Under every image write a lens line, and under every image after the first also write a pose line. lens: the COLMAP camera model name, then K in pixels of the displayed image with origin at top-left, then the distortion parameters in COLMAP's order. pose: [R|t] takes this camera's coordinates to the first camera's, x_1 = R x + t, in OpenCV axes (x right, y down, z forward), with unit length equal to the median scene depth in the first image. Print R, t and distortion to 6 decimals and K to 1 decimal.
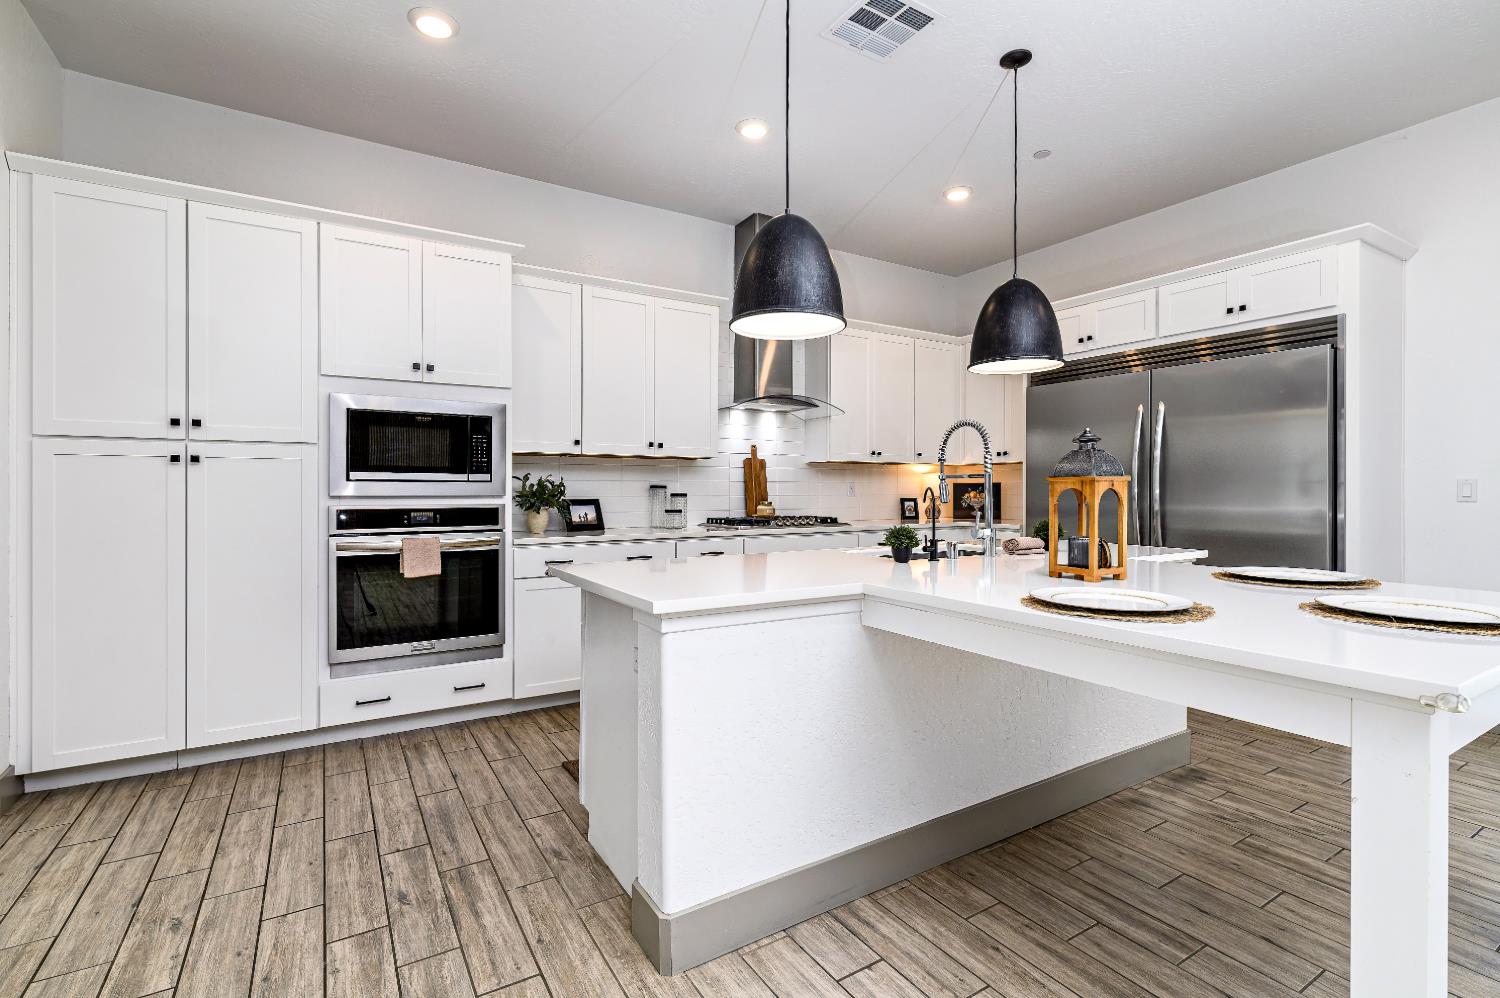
lens RADIAL K [[690.4, 0, 742.8], [0, 690.4, 492.5], [0, 0, 1]] dist [0.004579, -0.000898]
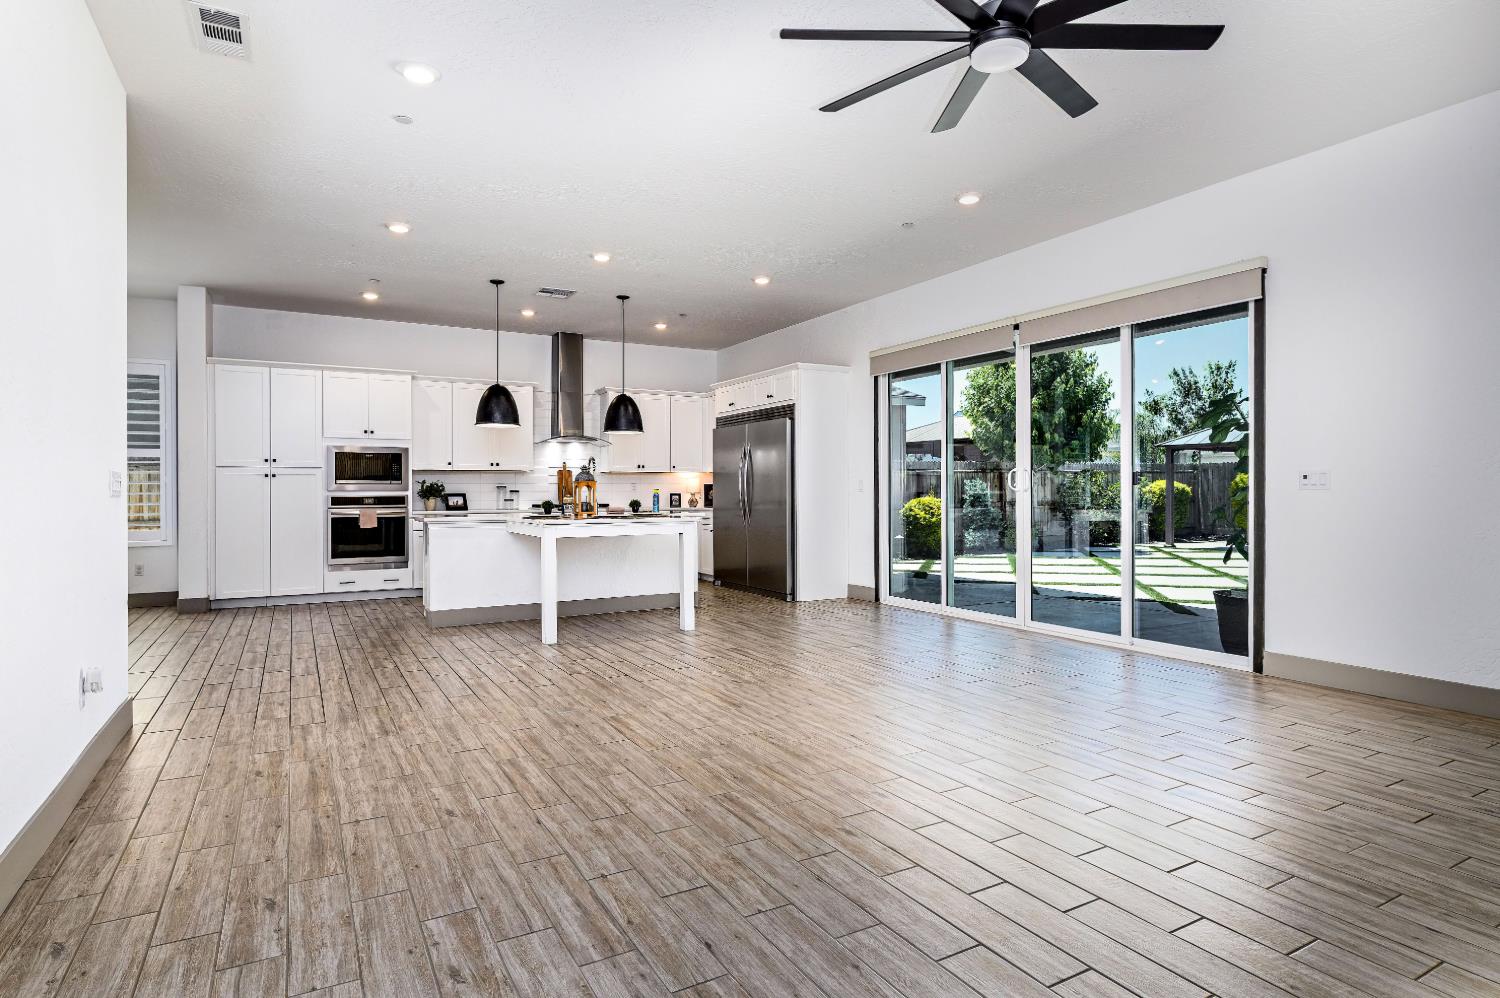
lens RADIAL K [[795.2, 0, 745.0], [0, 795.2, 501.3], [0, 0, 1]] dist [-0.004010, -0.000469]
pose [[0.999589, -0.004432, -0.028316, 0.679287], [0.004626, 0.999966, 0.006793, 0.022516], [0.028285, -0.006921, 0.999576, -1.260778]]
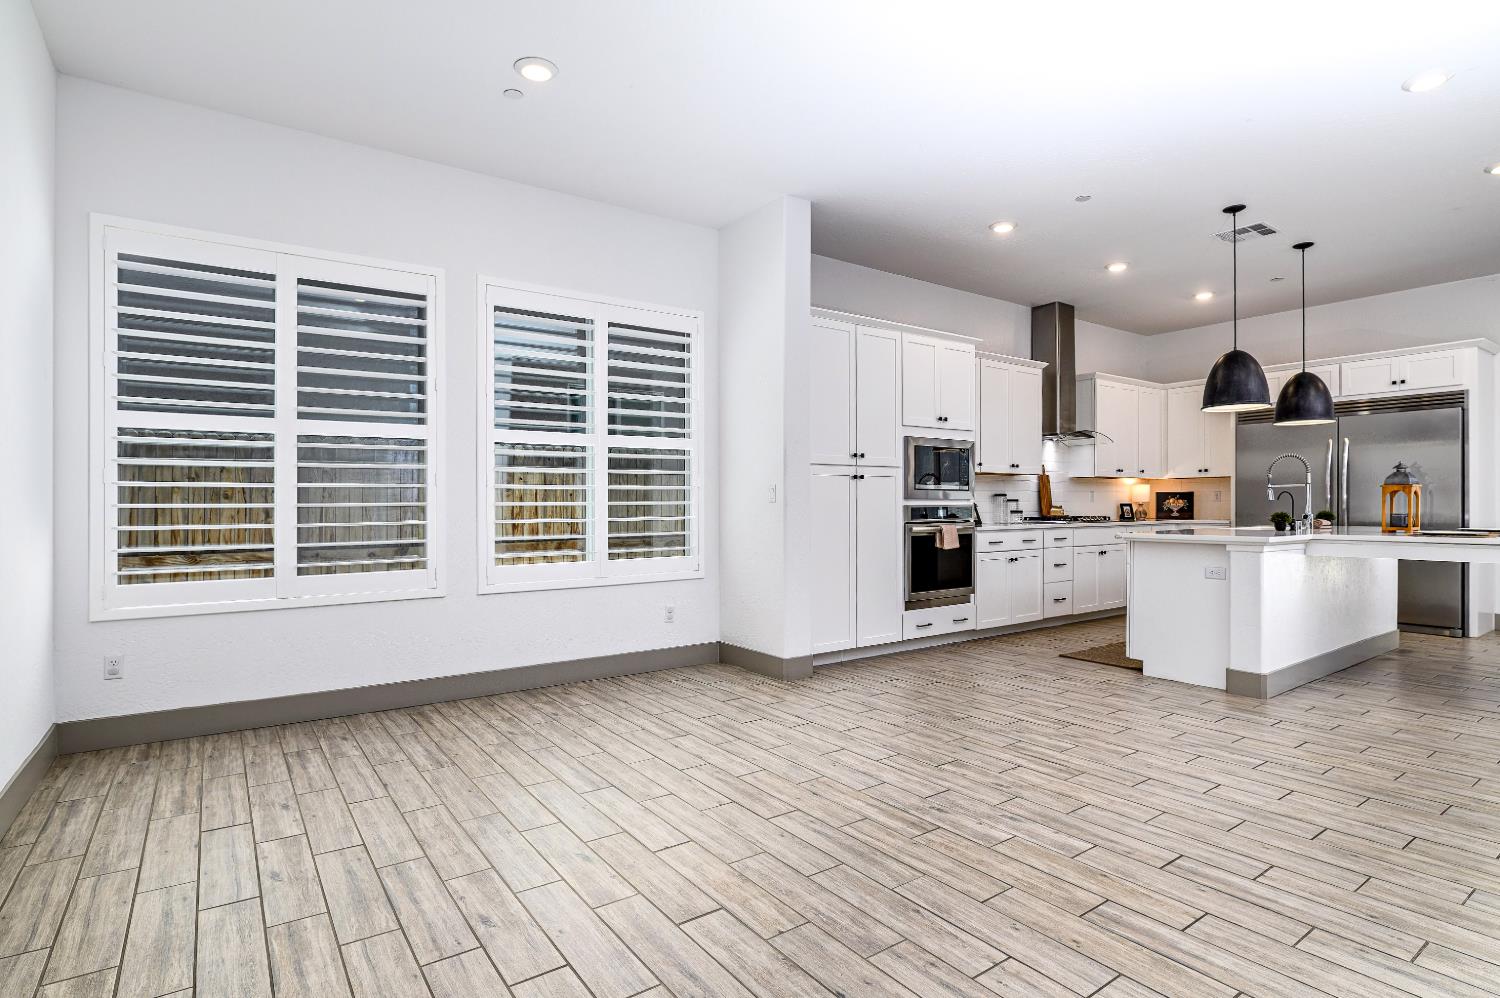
lens RADIAL K [[771.7, 0, 746.0], [0, 771.7, 496.4], [0, 0, 1]] dist [-0.019597, 0.006371]
pose [[0.997648, -0.004223, 0.068410, -0.883991], [0.005275, 0.999871, -0.015202, 0.019411], [-0.068337, 0.015527, 0.997541, -0.634134]]
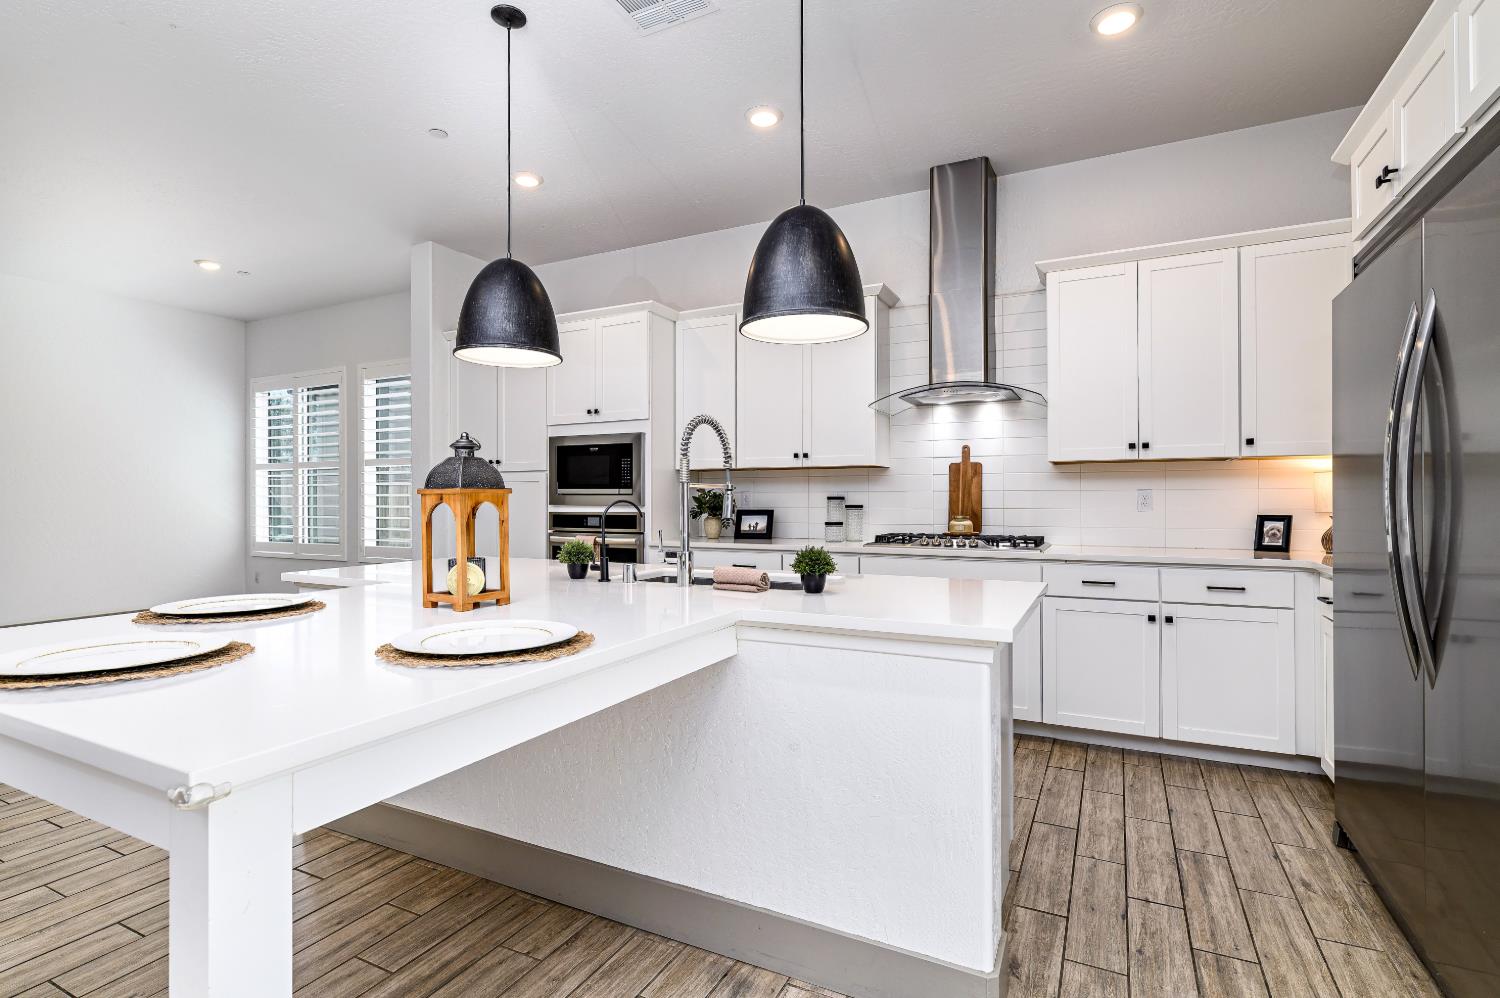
lens RADIAL K [[706.2, 0, 767.8], [0, 706.2, 518.6], [0, 0, 1]] dist [-0.011871, -0.001049]
pose [[0.535918, 0.022240, -0.843977, 0.773325], [-0.003373, 0.999701, 0.024202, -0.003531], [0.844263, -0.010123, 0.535833, 0.463324]]
